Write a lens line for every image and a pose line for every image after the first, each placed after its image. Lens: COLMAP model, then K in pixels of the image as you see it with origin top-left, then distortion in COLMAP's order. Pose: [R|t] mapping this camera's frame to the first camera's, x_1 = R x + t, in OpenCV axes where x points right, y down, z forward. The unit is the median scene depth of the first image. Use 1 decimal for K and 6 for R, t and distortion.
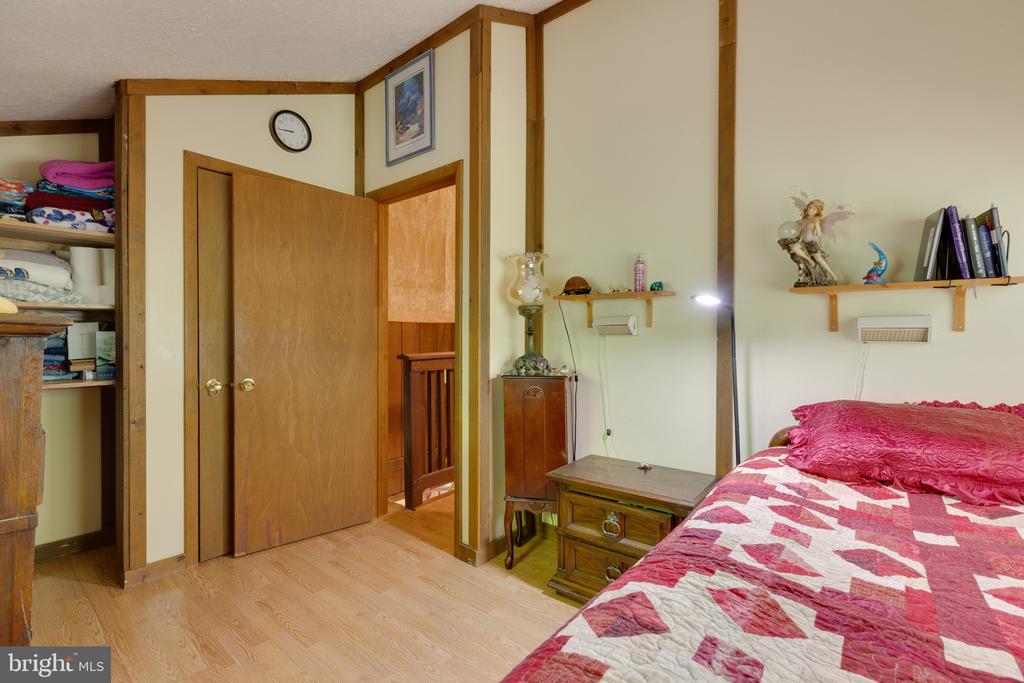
lens RADIAL K [[459.0, 0, 513.9], [0, 459.0, 334.9], [0, 0, 1]] dist [0.002462, 0.000204]
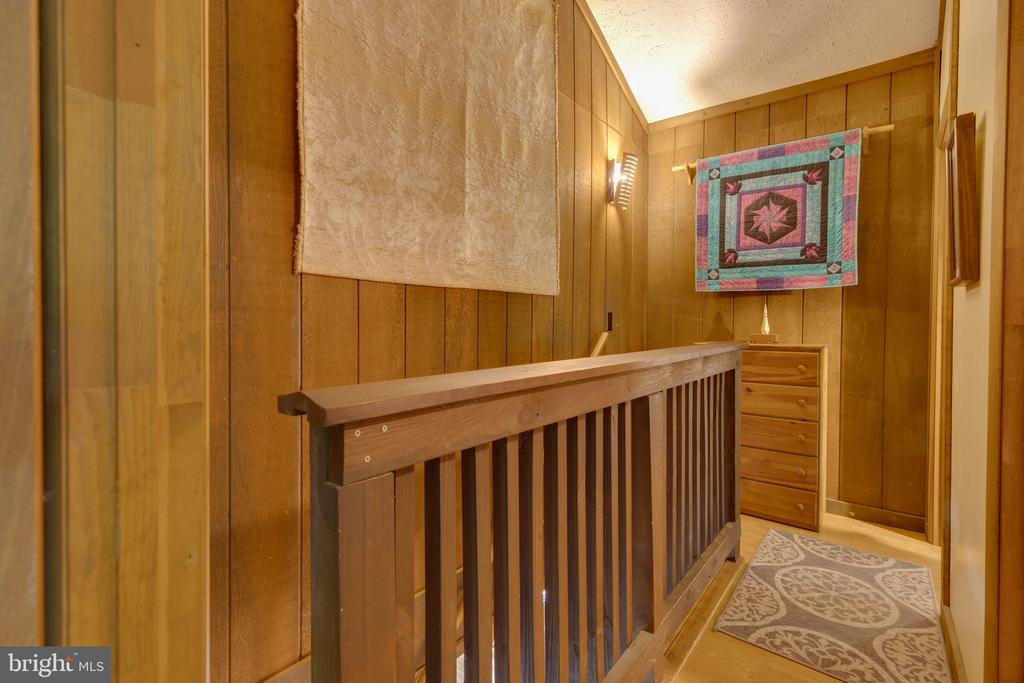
lens RADIAL K [[459.0, 0, 513.9], [0, 459.0, 334.9], [0, 0, 1]] dist [0.002462, 0.000204]
pose [[0.999934, 0.008082, 0.008111, -0.110545], [-0.008307, 0.999571, 0.028101, 0.007400], [-0.007880, -0.028166, 0.999572, 0.584767]]
